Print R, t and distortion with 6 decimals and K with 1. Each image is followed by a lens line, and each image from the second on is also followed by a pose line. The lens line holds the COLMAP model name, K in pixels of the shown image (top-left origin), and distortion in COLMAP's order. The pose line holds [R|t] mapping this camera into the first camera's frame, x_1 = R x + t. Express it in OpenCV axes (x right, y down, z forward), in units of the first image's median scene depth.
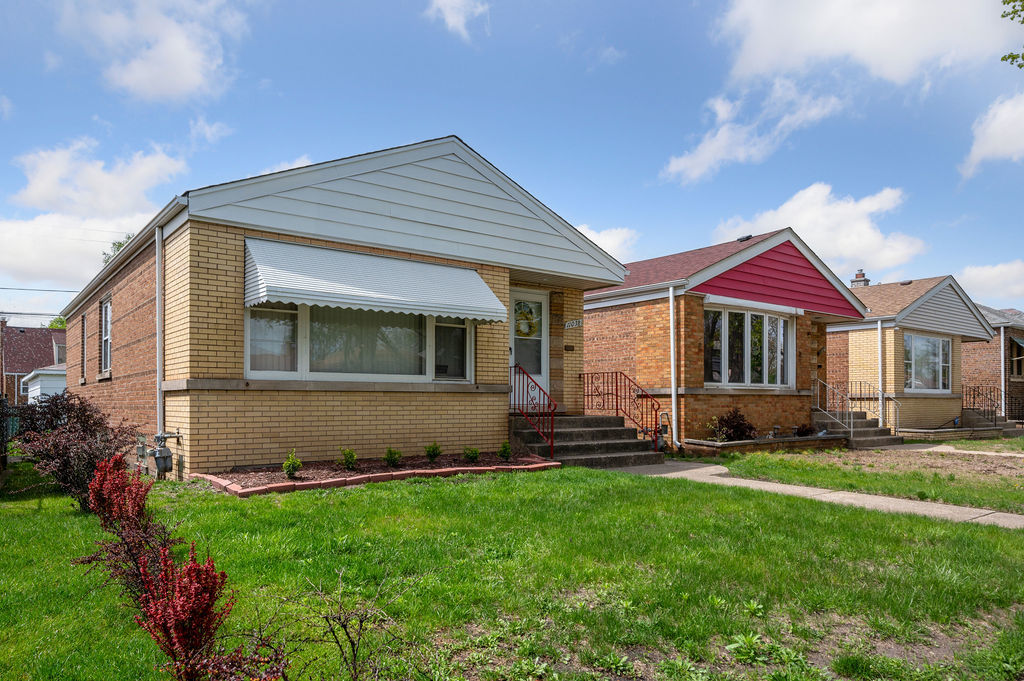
lens RADIAL K [[680.6, 0, 501.0], [0, 680.6, 391.0], [0, 0, 1]] dist [0.007311, 0.001765]
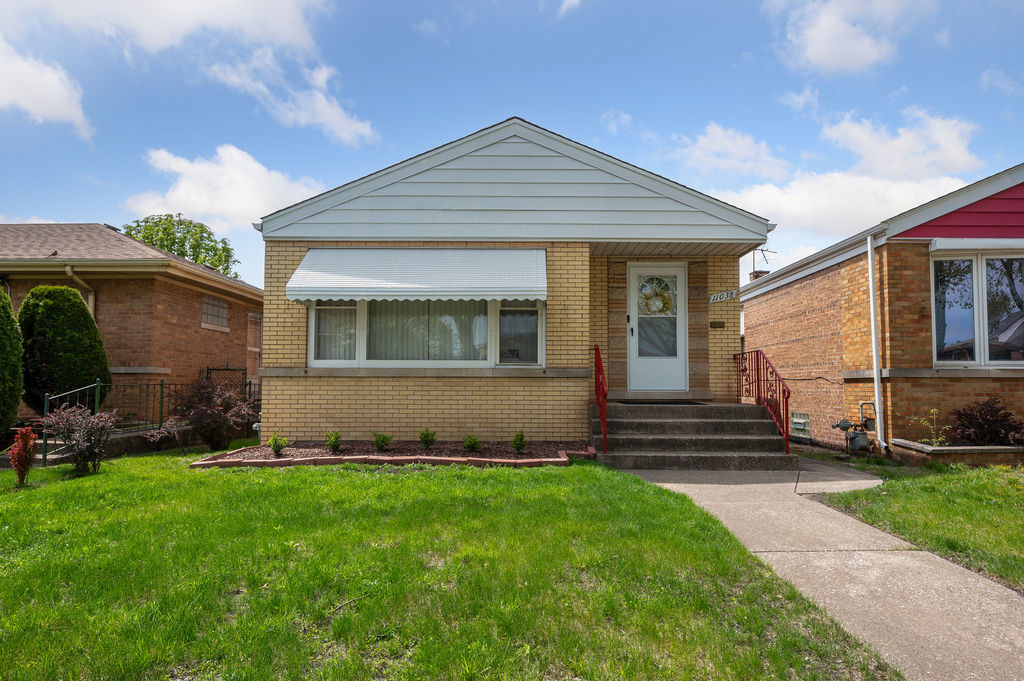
lens RADIAL K [[577.1, 0, 529.8], [0, 577.1, 353.8], [0, 0, 1]] dist [-0.002016, 0.001153]
pose [[0.801247, -0.030835, -0.597538, 0.438505], [0.007194, 0.999095, -0.041910, 0.003076], [0.598290, 0.029282, 0.800744, 0.353368]]
